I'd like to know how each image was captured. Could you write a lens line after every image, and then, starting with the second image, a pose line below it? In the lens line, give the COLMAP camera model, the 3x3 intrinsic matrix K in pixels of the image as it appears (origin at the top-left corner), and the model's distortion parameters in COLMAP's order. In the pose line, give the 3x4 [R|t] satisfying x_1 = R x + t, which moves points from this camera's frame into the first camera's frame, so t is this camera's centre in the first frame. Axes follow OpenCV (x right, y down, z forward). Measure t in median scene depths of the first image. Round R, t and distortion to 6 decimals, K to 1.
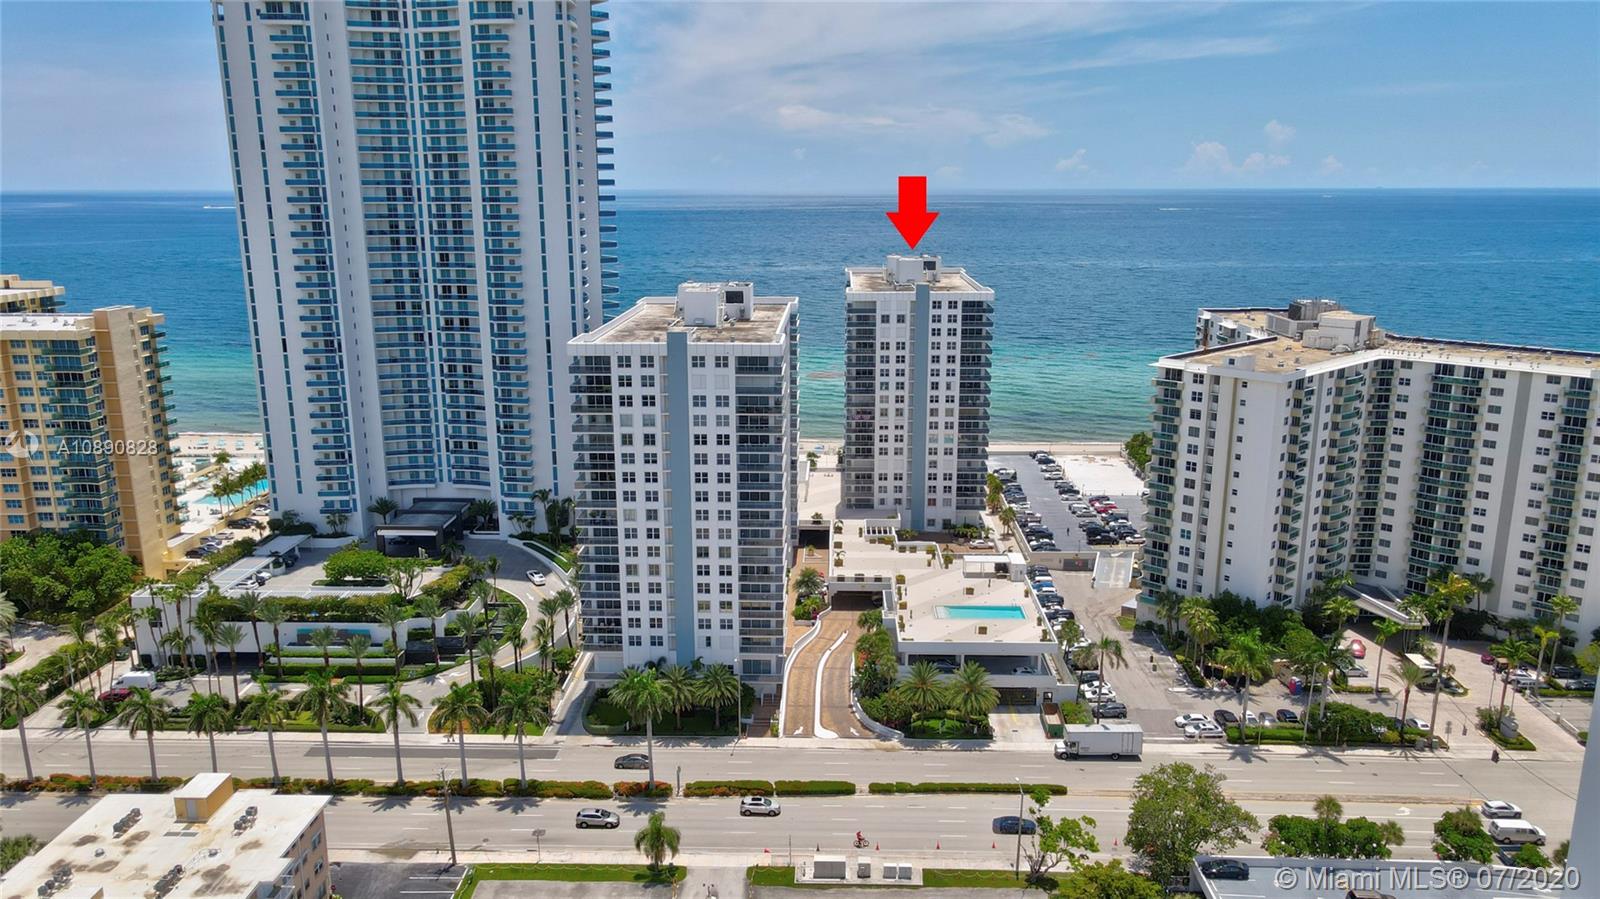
lens RADIAL K [[1166.7, 0, 760.9], [0, 1166.7, 492.4], [0, 0, 1]] dist [-0.000823, 0.001126]
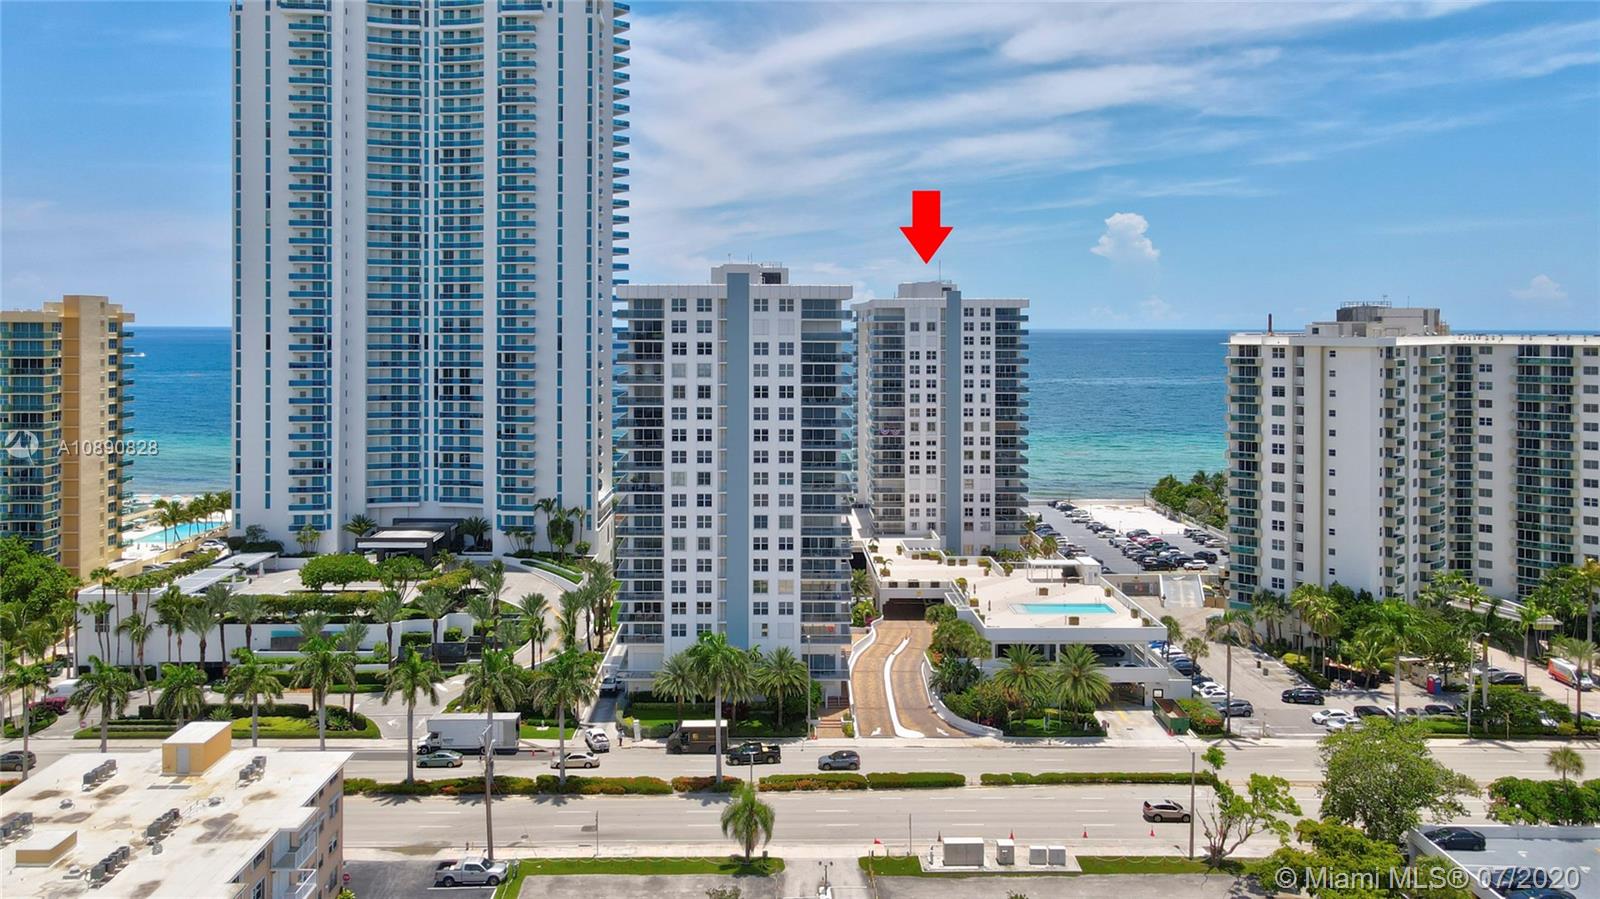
lens RADIAL K [[1214.8, 0, 740.4], [0, 1214.8, 342.0], [0, 0, 1]] dist [0.000778, 0.001047]
pose [[0.999022, 0.011541, 0.042685, -0.089414], [-0.000866, 0.970262, -0.242055, 0.119482], [-0.044210, 0.241781, 0.969323, 0.066992]]
